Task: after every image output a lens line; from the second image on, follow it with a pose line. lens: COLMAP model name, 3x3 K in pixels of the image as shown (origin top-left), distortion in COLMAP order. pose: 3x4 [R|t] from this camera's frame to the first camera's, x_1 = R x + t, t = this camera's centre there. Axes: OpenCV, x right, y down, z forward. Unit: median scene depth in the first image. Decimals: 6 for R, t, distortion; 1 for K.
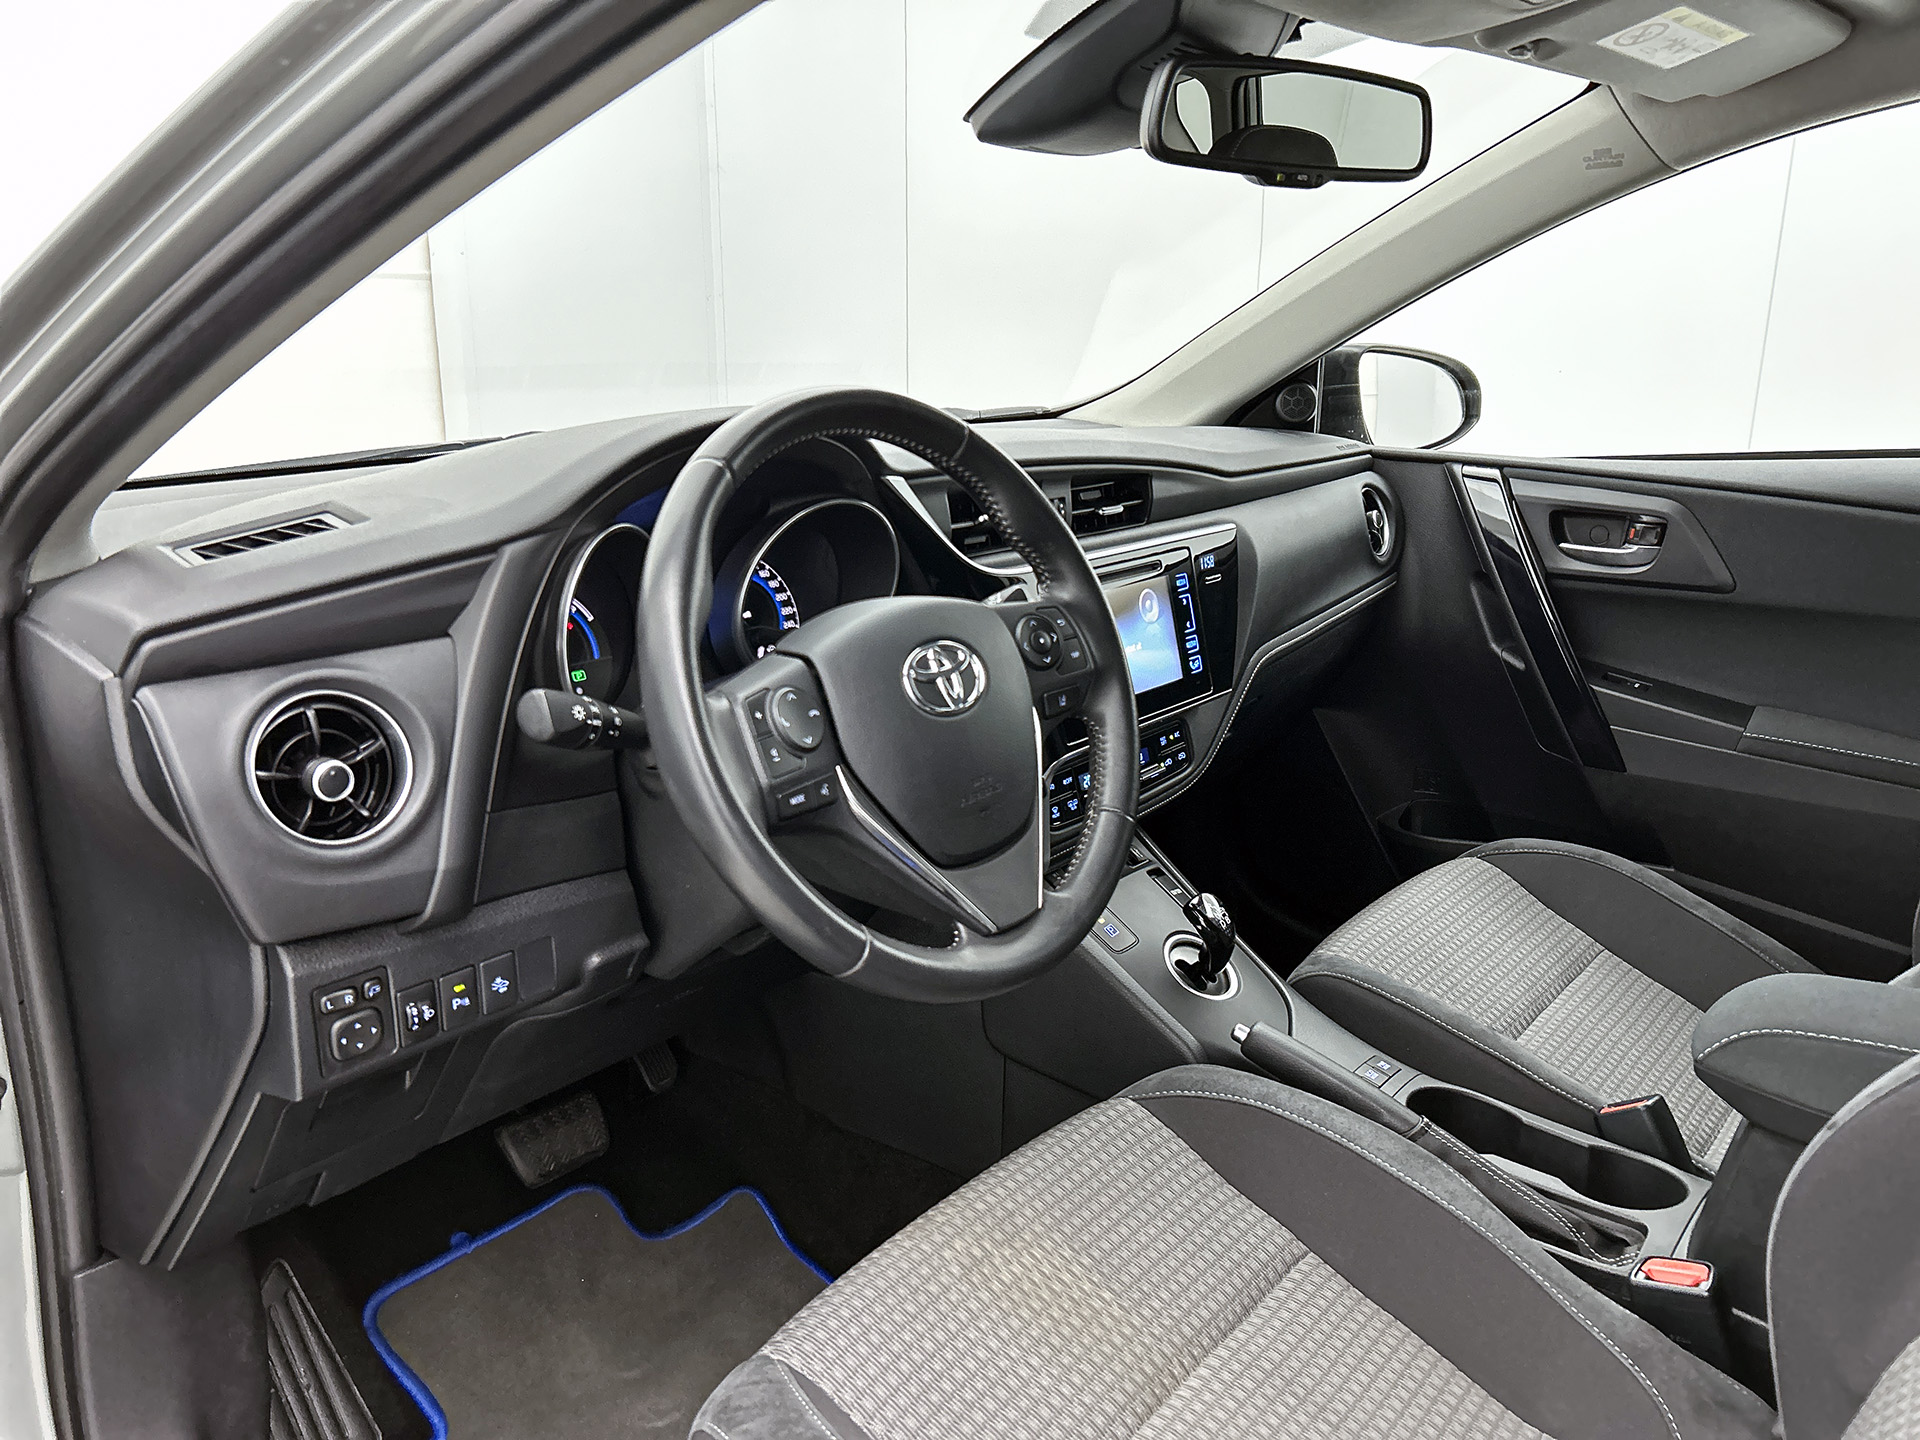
lens RADIAL K [[1457.5, 0, 973.5], [0, 1457.5, 715.7], [0, 0, 1]] dist [0.003630, 0.007852]
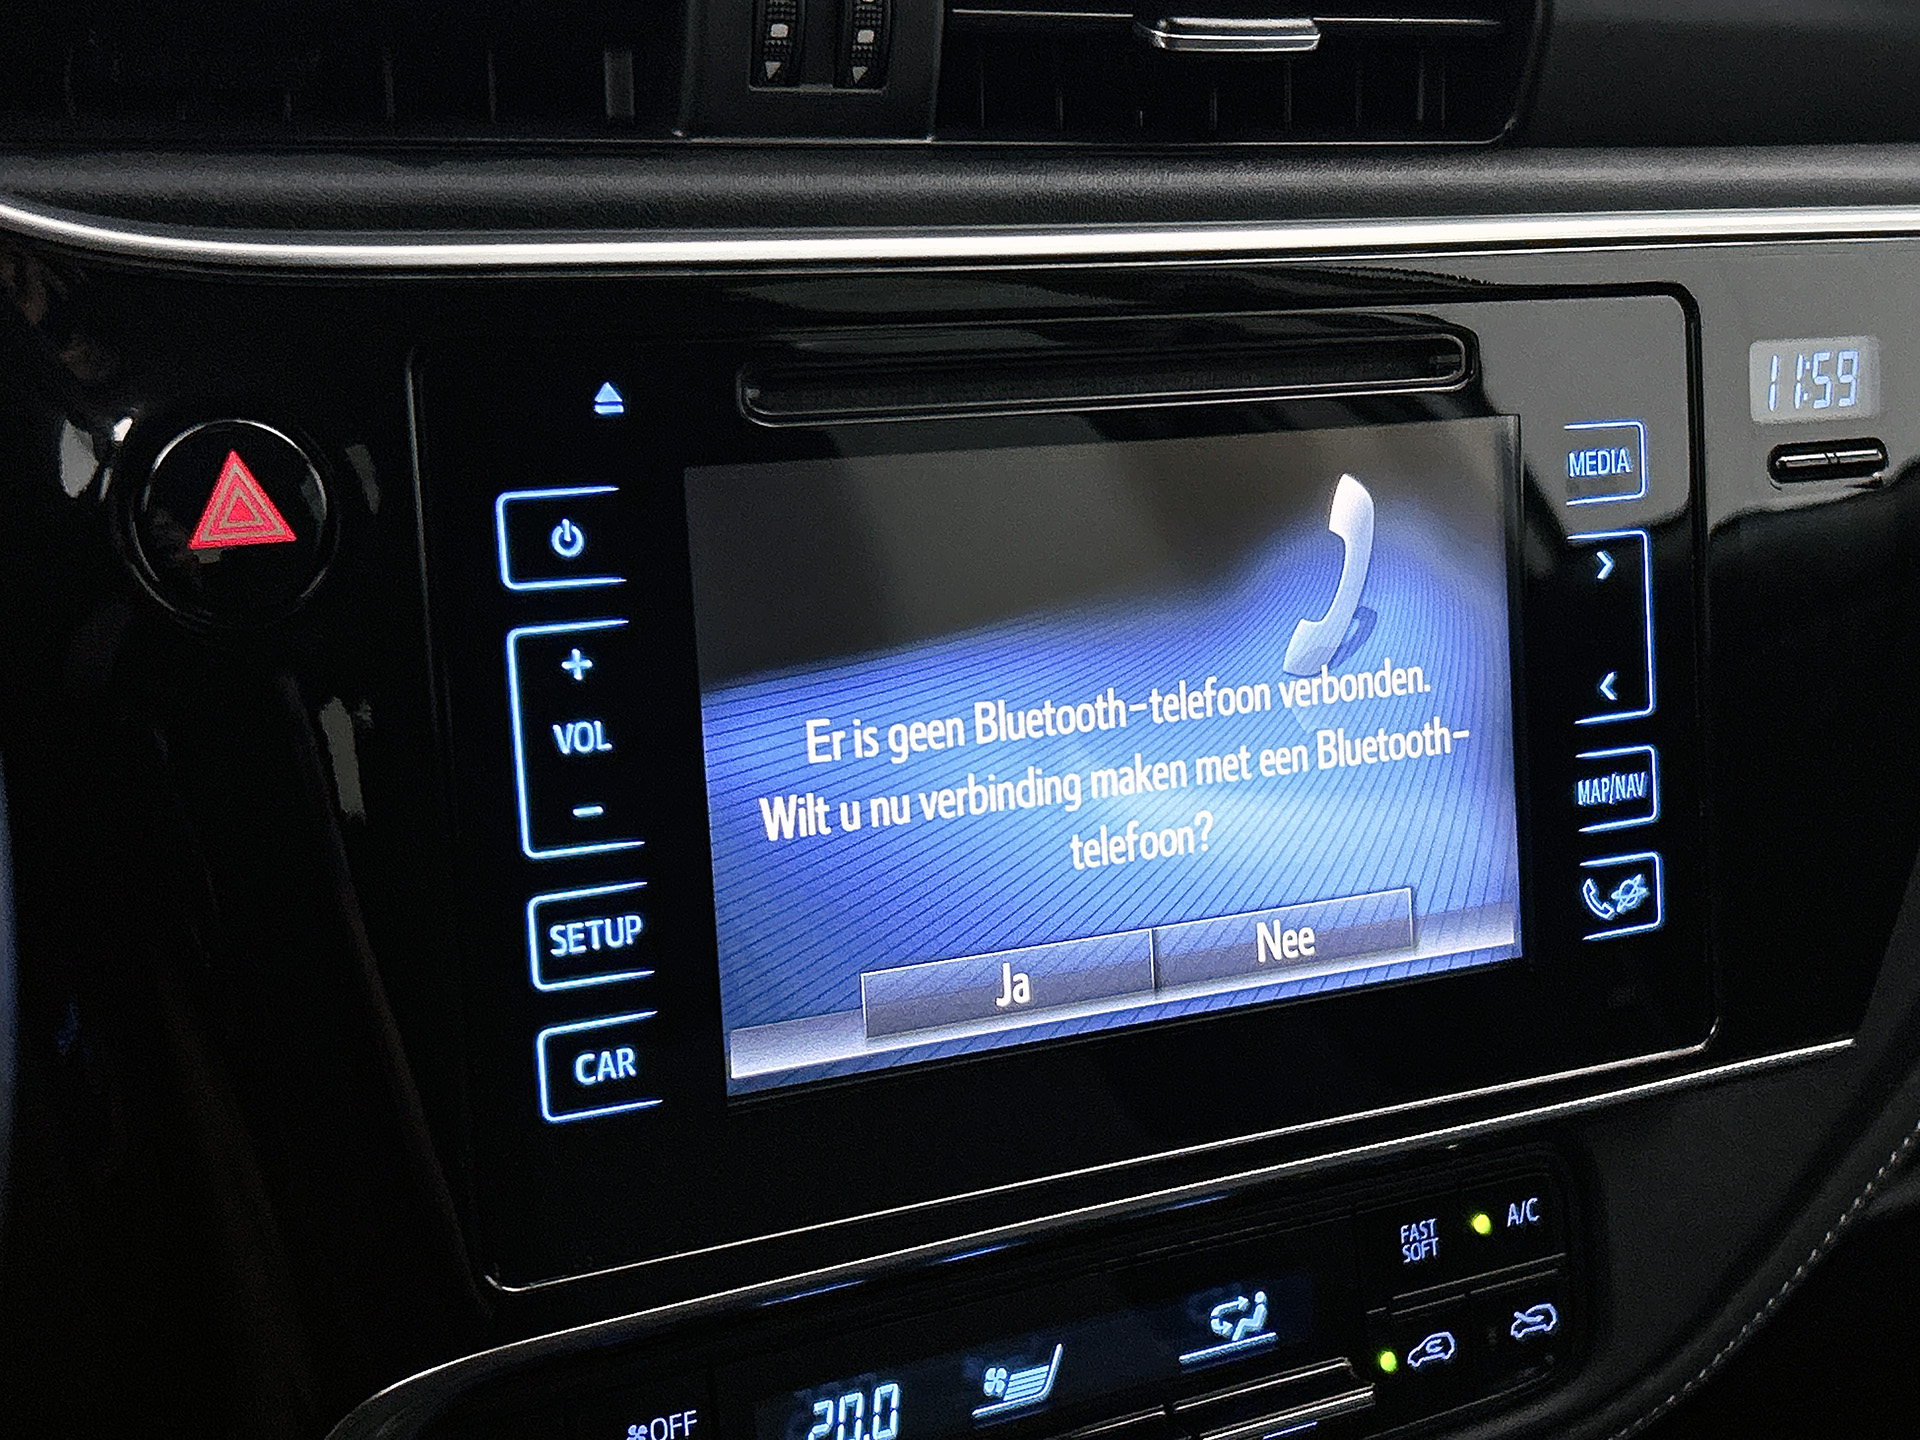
lens RADIAL K [[2973.0, 0, 967.1], [0, 2973.0, 795.7], [0, 0, 1]] dist [0.058367, 0.000000]
pose [[0.941082, 0.156792, -0.299634, 0.188075], [-0.144102, 0.987482, 0.064137, -0.061533], [0.305939, -0.017180, 0.951896, 0.602377]]
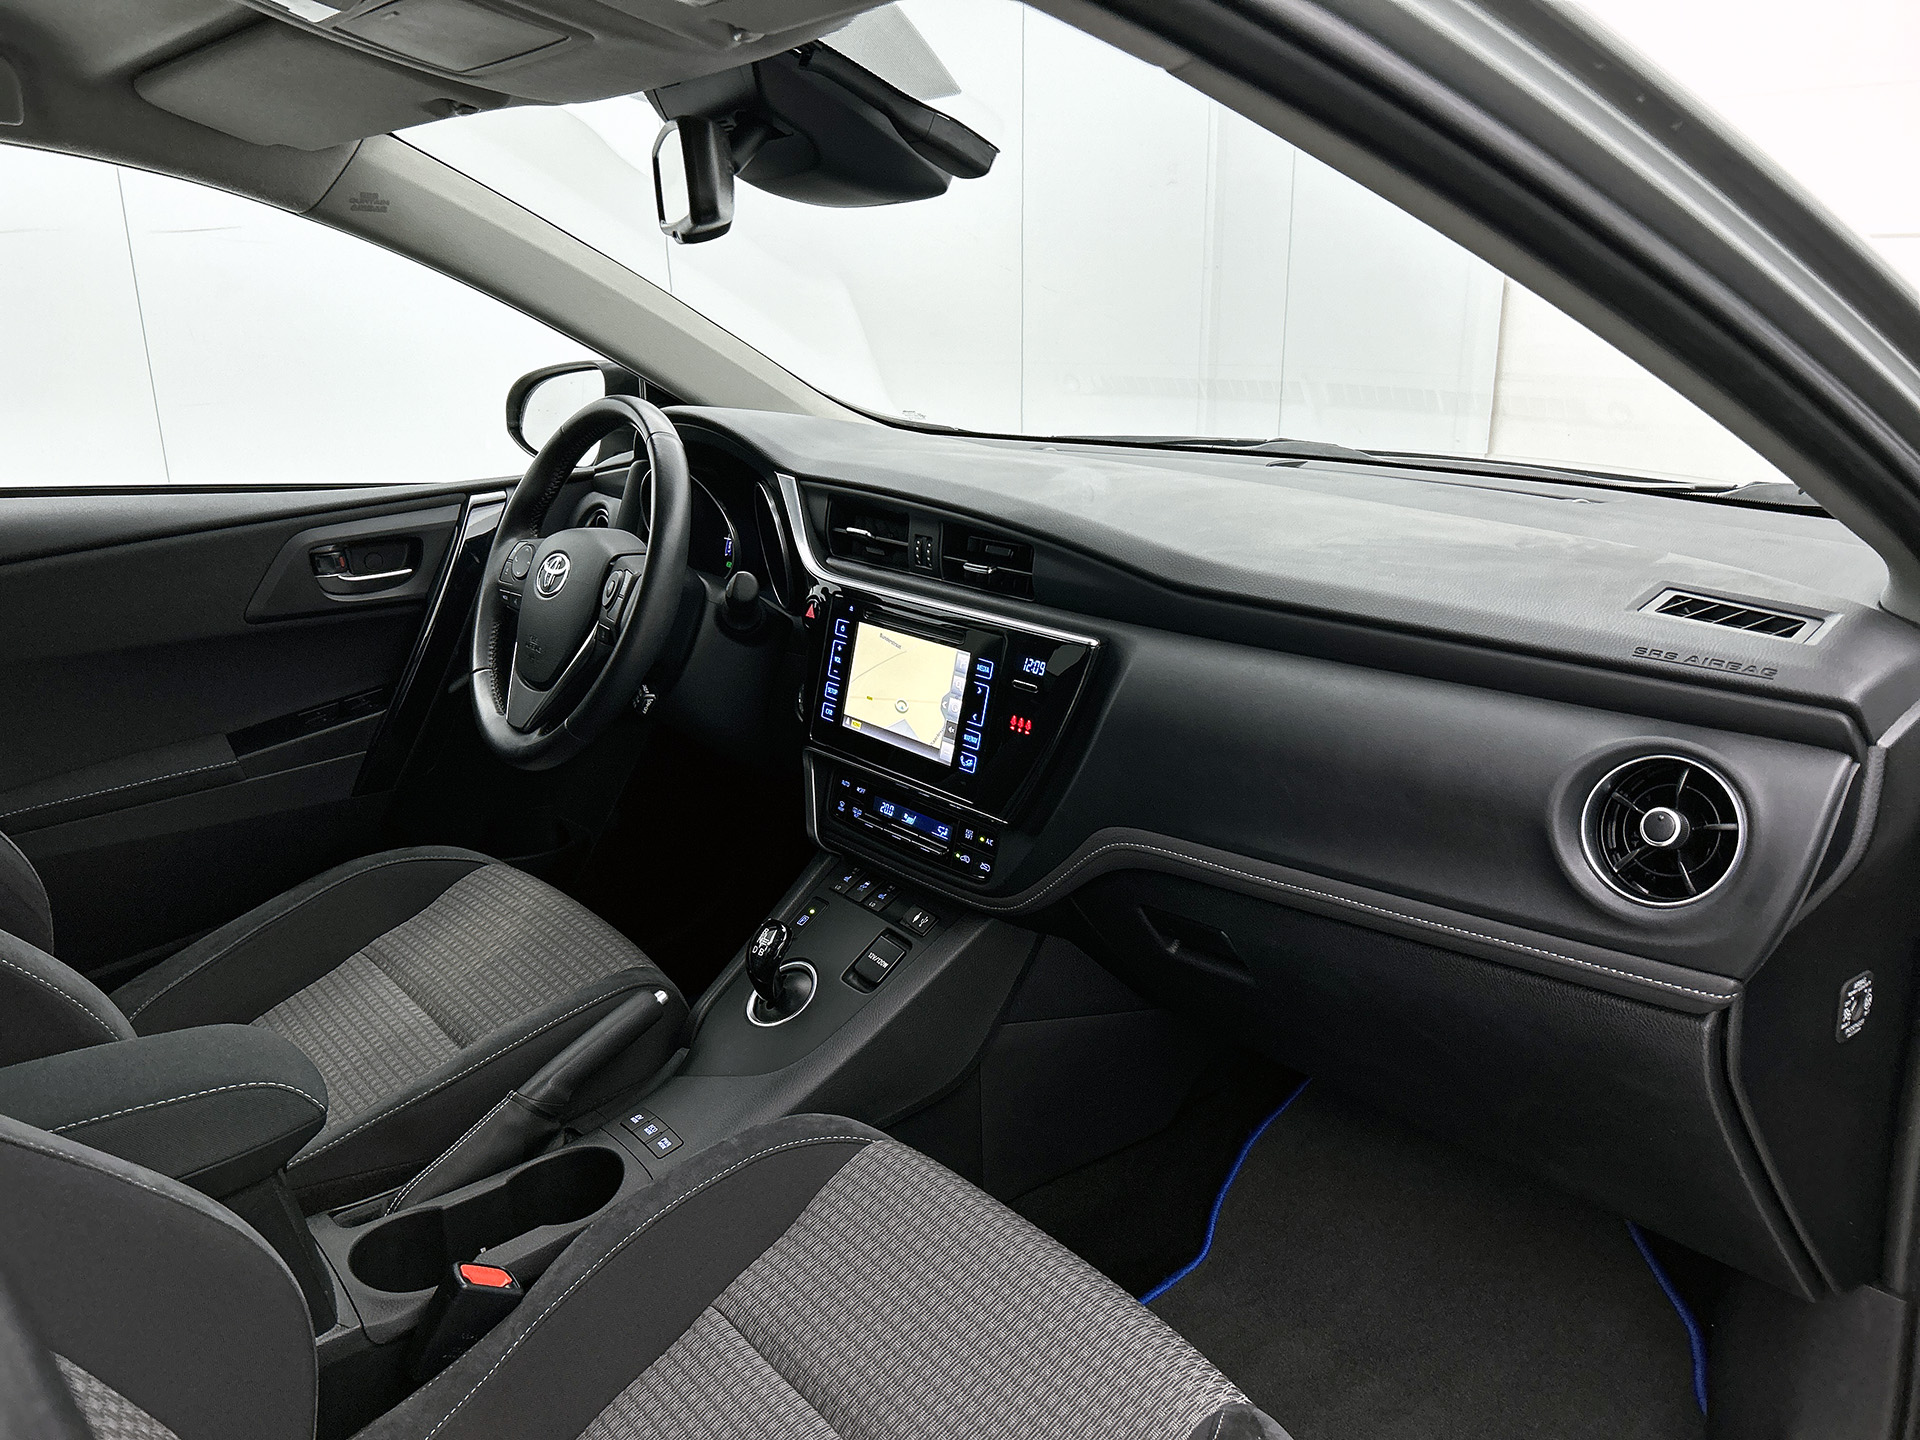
lens RADIAL K [[1457.5, 0, 973.4], [0, 1457.5, 724.3], [0, 0, 1]] dist [0.003630, 0.007852]
pose [[-0.181075, 0.285513, -0.941113, 0.968971], [-0.243018, 0.914267, 0.324126, -0.340870], [0.952971, 0.287399, -0.096166, 1.087909]]
